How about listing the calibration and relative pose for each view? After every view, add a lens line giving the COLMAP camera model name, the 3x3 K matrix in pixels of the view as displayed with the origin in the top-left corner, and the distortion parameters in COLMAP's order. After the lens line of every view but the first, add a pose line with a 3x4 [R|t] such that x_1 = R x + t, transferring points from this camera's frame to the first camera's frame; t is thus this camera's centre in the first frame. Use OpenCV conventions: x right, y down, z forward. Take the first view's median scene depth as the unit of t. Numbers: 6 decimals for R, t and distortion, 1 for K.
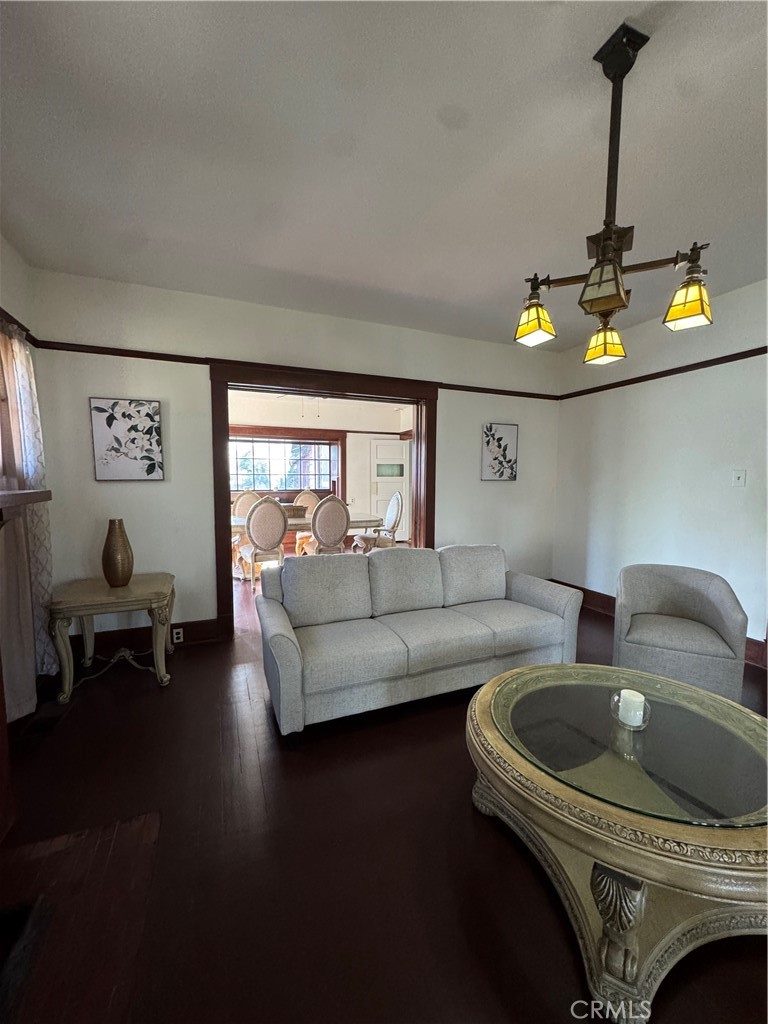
lens RADIAL K [[408.8, 0, 384.9], [0, 408.8, 514.8], [0, 0, 1]] dist [0.001629, 0.000361]
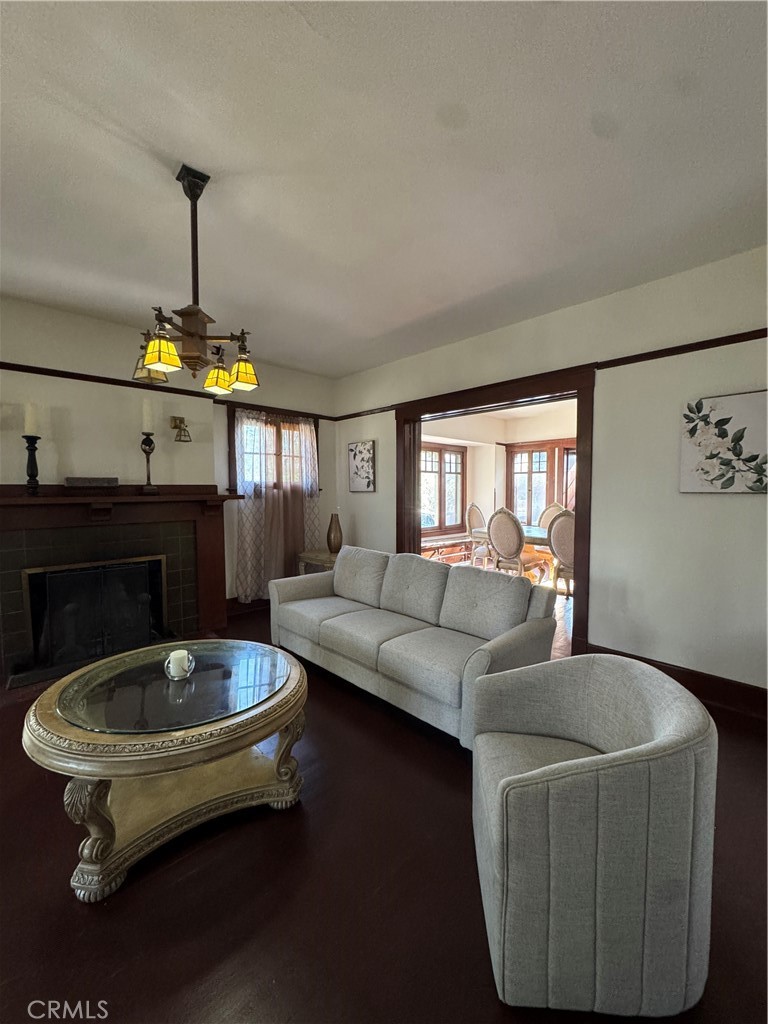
lens RADIAL K [[408.8, 0, 381.6], [0, 408.8, 514.4], [0, 0, 1]] dist [0.001629, 0.000361]
pose [[0.359141, 0.051736, -0.931848, 0.662999], [-0.087002, 0.995970, 0.021765, -0.026589], [0.929219, 0.073256, 0.362195, 0.360209]]
